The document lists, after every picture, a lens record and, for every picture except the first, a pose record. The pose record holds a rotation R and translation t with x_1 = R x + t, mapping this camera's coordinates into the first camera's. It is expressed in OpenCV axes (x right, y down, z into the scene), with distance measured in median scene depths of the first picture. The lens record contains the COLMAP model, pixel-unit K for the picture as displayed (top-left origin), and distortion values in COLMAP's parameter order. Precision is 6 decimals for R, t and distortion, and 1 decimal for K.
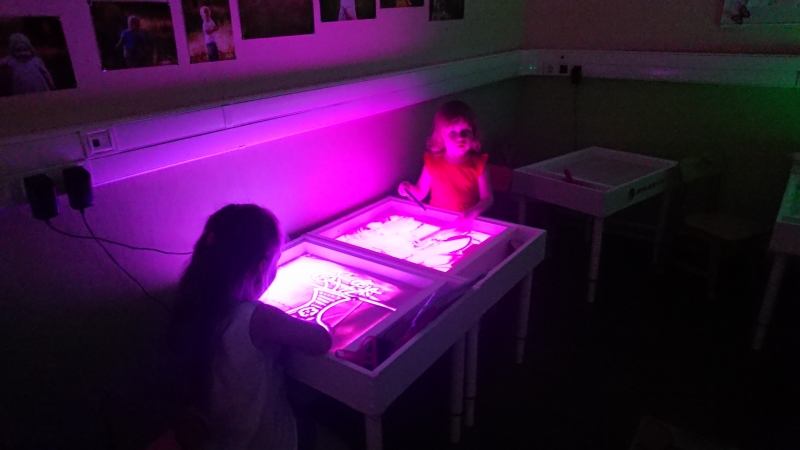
lens RADIAL K [[556.6, 0, 397.5], [0, 556.6, 224.8], [0, 0, 1]] dist [0.009114, 0.004589]
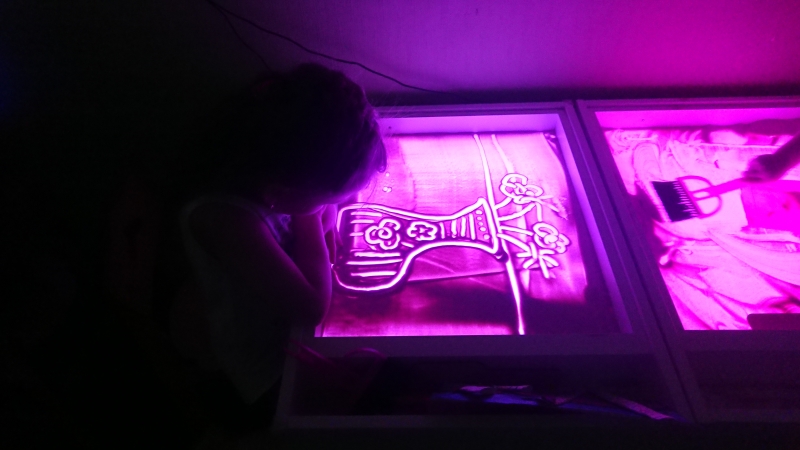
lens RADIAL K [[556.6, 0, 400.4], [0, 556.6, 225.8], [0, 0, 1]] dist [0.009114, 0.004589]
pose [[0.591134, 0.581997, -0.558426, 0.124348], [-0.302487, 0.801778, 0.515416, -0.118546], [0.747705, -0.135764, 0.650005, 0.443031]]
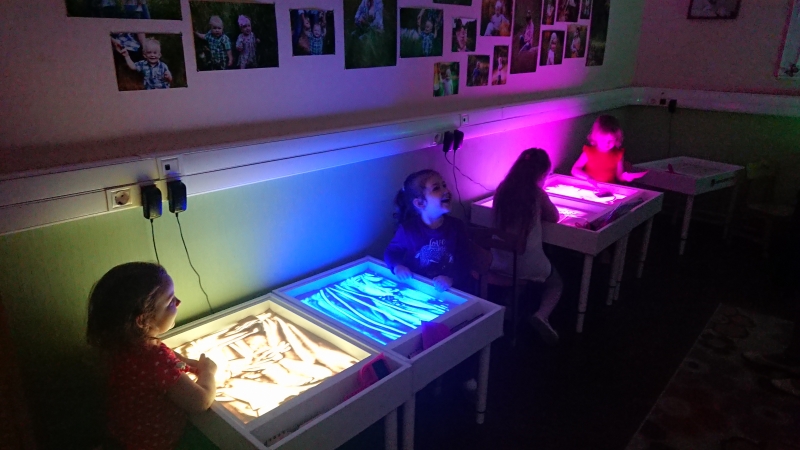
lens RADIAL K [[556.6, 0, 402.2], [0, 556.6, 225.5], [0, 0, 1]] dist [0.009114, 0.004589]
pose [[0.995418, 0.062603, -0.072280, -0.369017], [-0.066381, 0.996484, -0.051116, 0.234494], [0.068825, 0.055680, 0.996074, -0.686893]]
